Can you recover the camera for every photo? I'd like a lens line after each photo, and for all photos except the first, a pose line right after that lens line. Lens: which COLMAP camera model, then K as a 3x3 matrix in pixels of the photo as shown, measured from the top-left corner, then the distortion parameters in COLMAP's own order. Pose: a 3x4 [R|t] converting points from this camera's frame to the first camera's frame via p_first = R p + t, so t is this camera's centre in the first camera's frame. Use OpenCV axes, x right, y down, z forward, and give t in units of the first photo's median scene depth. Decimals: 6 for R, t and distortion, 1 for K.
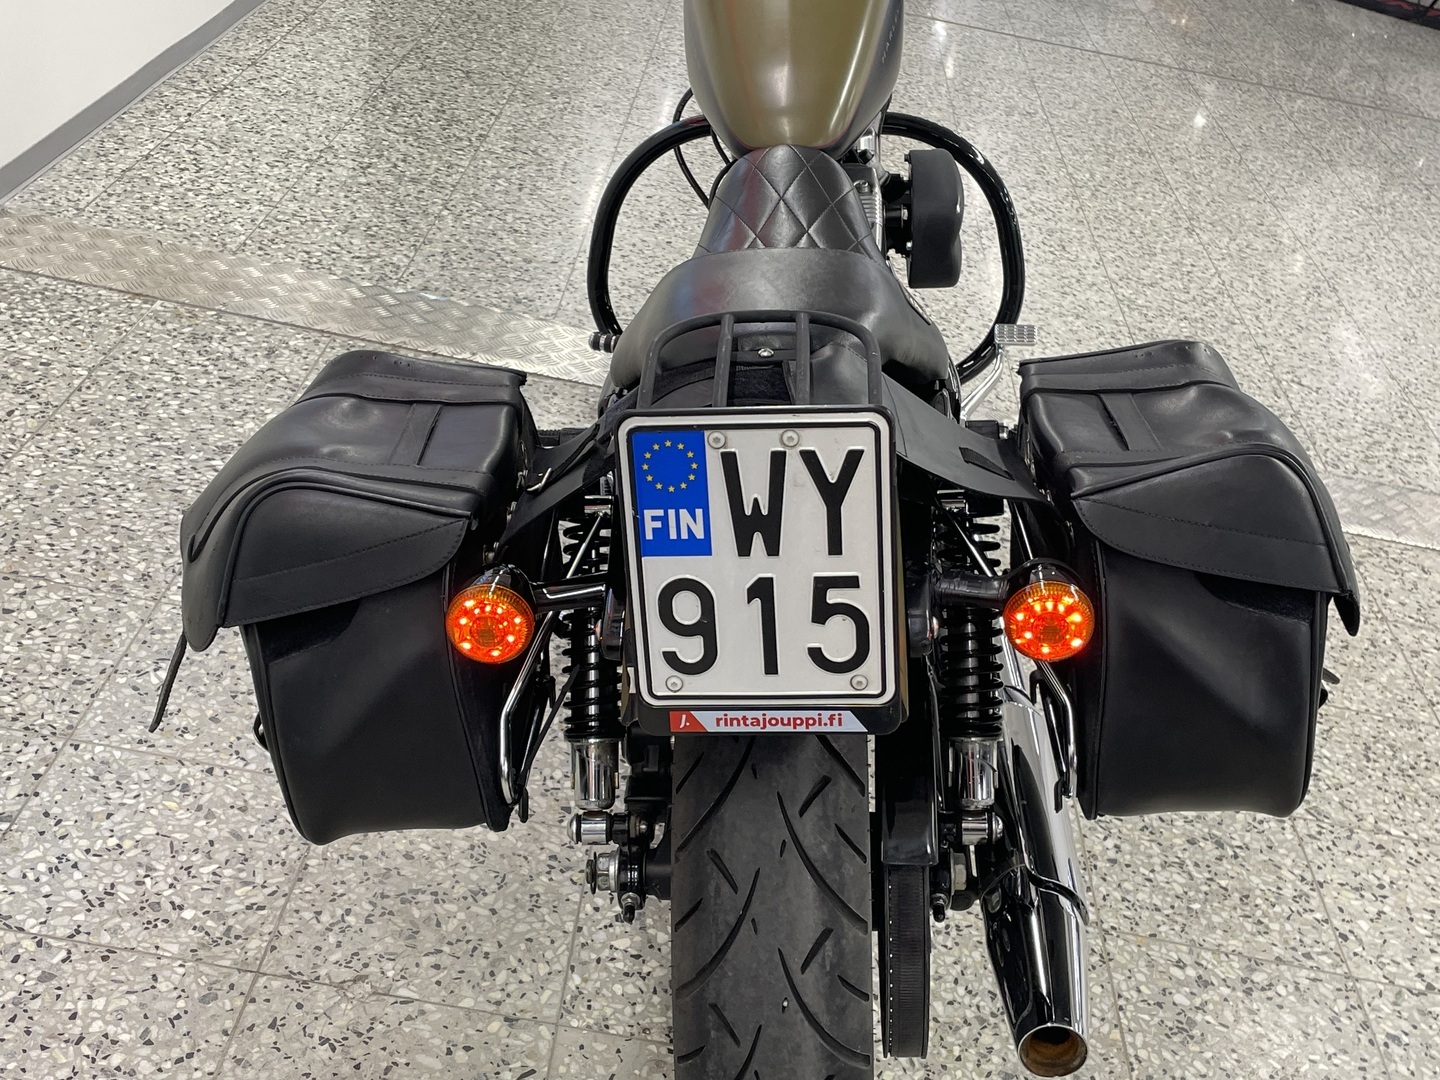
lens RADIAL K [[1757.5, 0, 736.3], [0, 1757.5, 509.5], [0, 0, 1]] dist [0.062409, 0.000000]
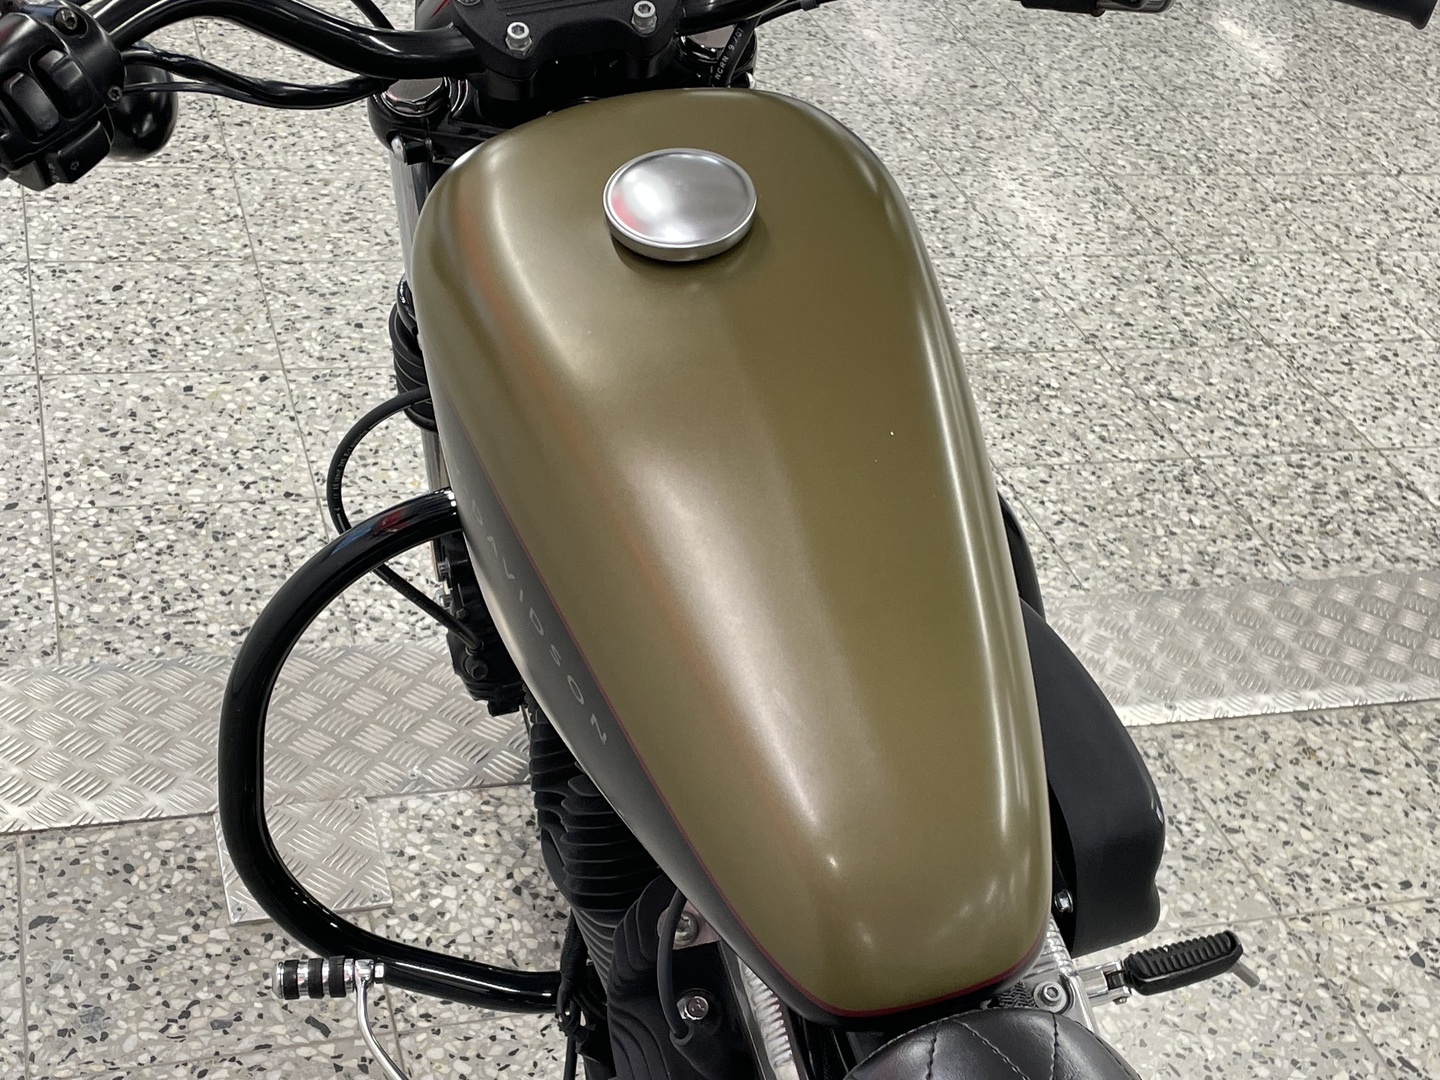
lens RADIAL K [[2041.6, 0, 732.8], [0, 2041.6, 539.5], [0, 0, 1]] dist [0.083651, 0.000000]
pose [[0.939069, -0.234697, 0.251131, -0.090175], [0.192576, 0.964410, 0.181186, -0.337100], [-0.284717, -0.121785, 0.950844, 0.502357]]
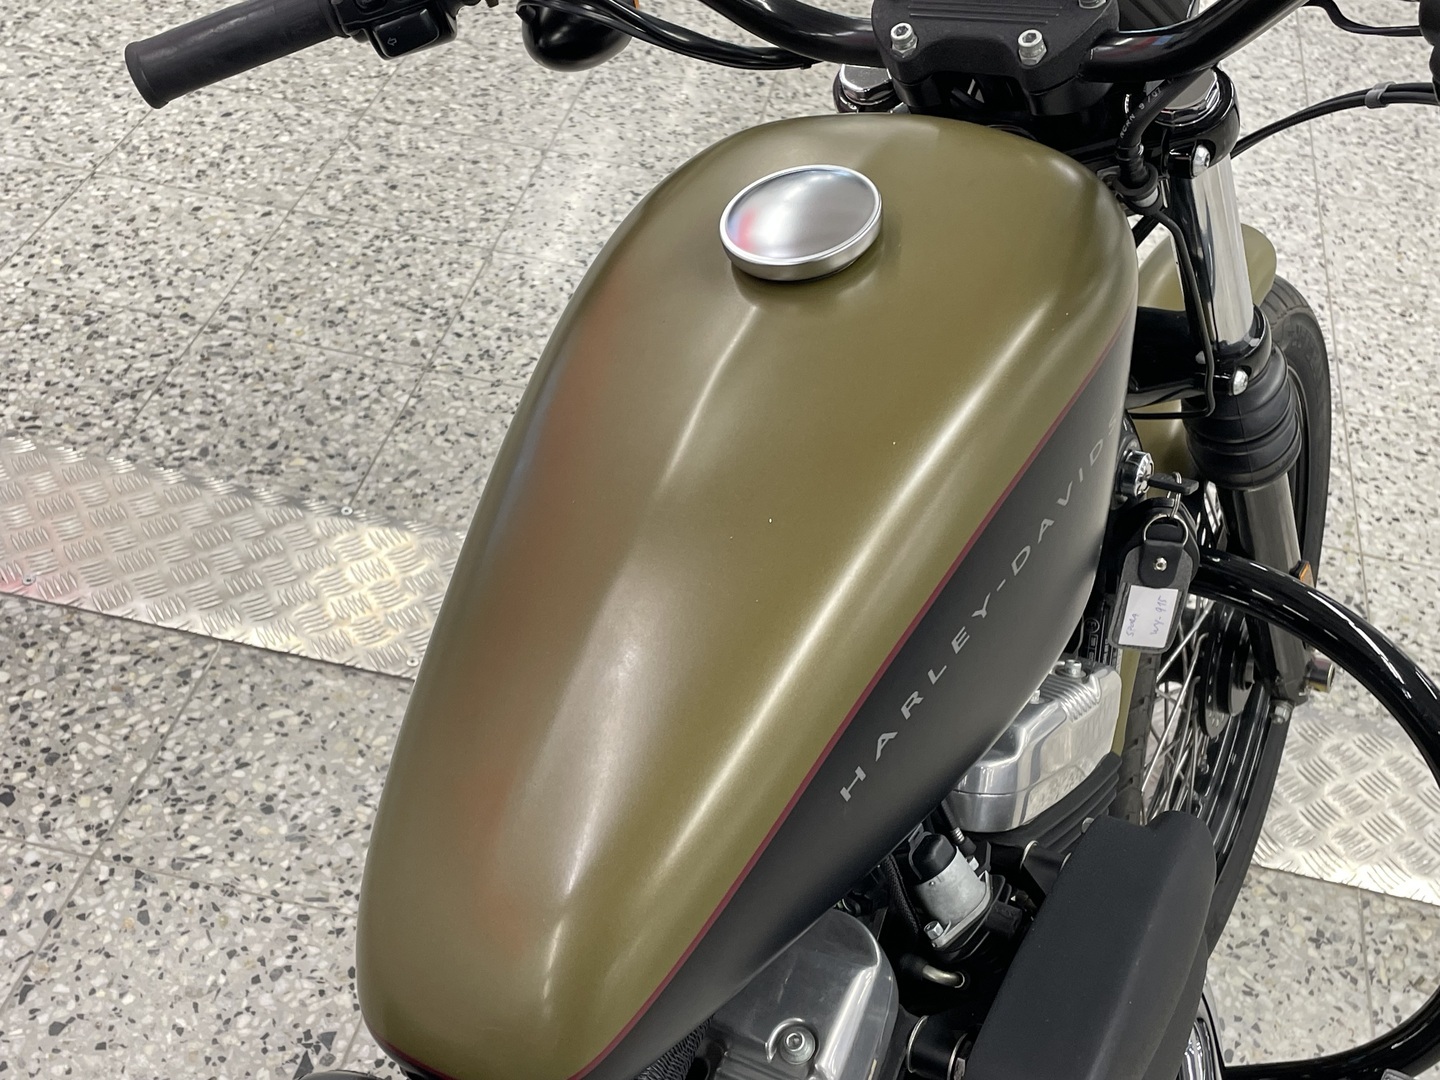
lens RADIAL K [[1757.5, 0, 695.8], [0, 1757.5, 516.8], [0, 0, 1]] dist [0.062409, 0.000000]
pose [[0.982661, 0.021864, -0.184120, 0.475756], [0.014016, 0.981422, 0.191348, -0.285110], [0.184883, -0.190611, 0.964098, 0.643151]]
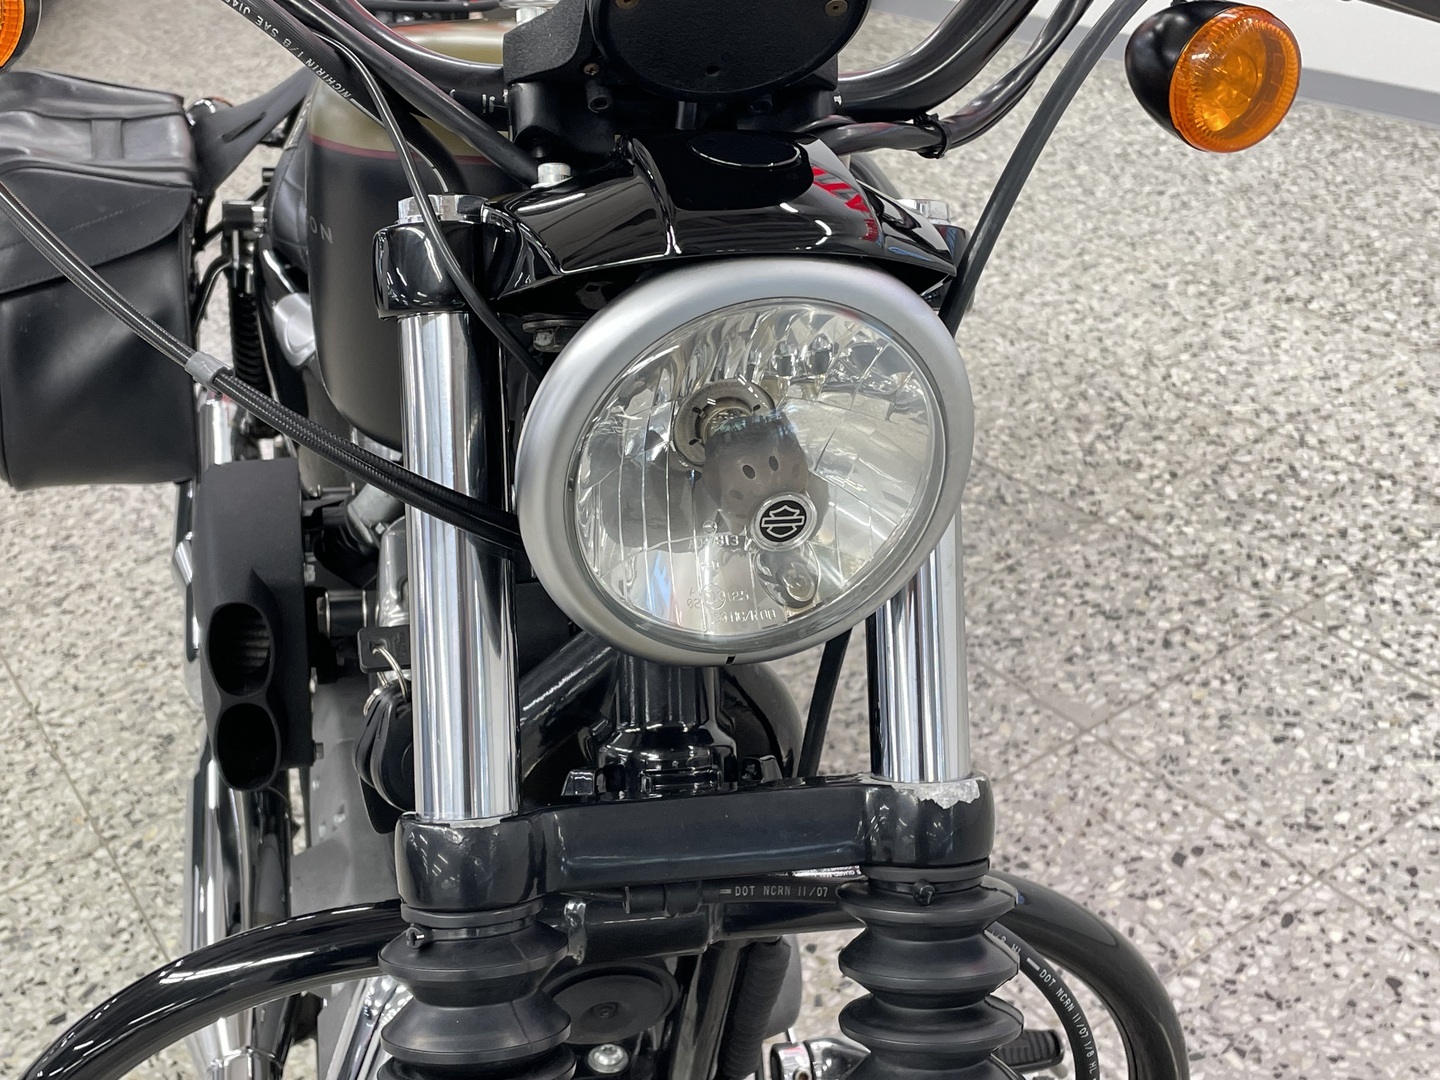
lens RADIAL K [[1757.5, 0, 684.8], [0, 1757.5, 547.0], [0, 0, 1]] dist [0.062409, 0.000000]
pose [[-0.826352, 0.237141, -0.510790, 0.643896], [-0.267175, 0.633355, 0.726277, -0.492702], [0.495741, 0.736631, -0.460016, 1.297401]]
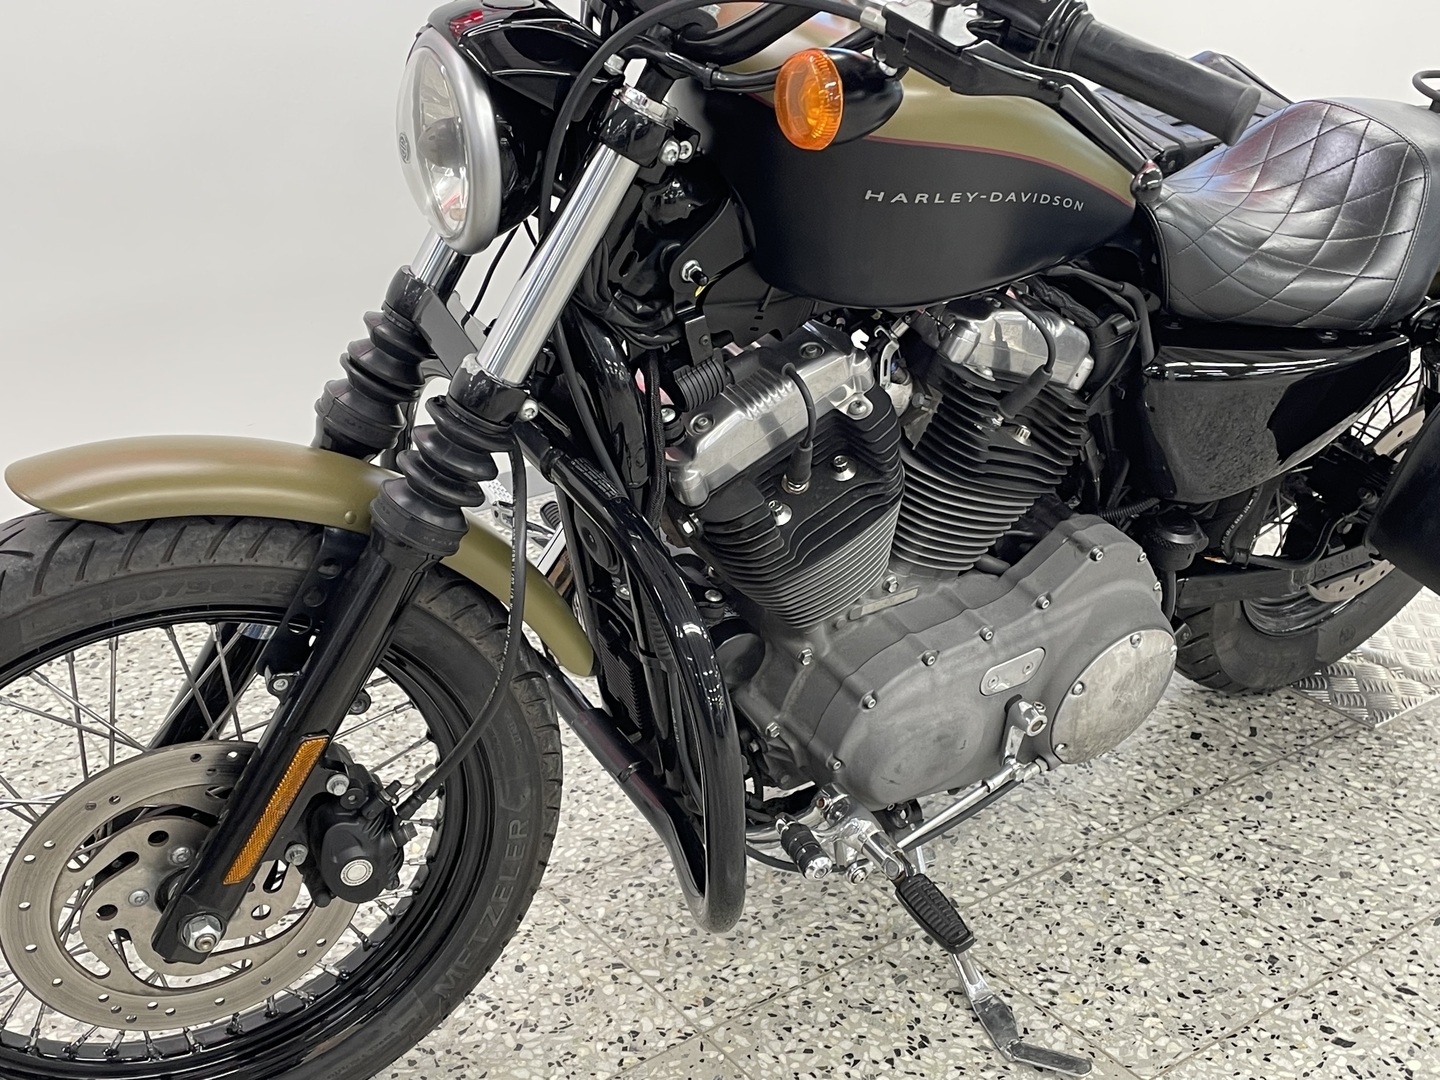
lens RADIAL K [[1772.6, 0, 696.1], [0, 1772.6, 529.5], [0, 0, 1]] dist [0.057568, 0.000000]
pose [[0.606989, 0.130323, -0.783952, 0.526953], [-0.265611, 0.963003, -0.045566, -0.010749], [0.749010, 0.235885, 0.619147, 0.379432]]
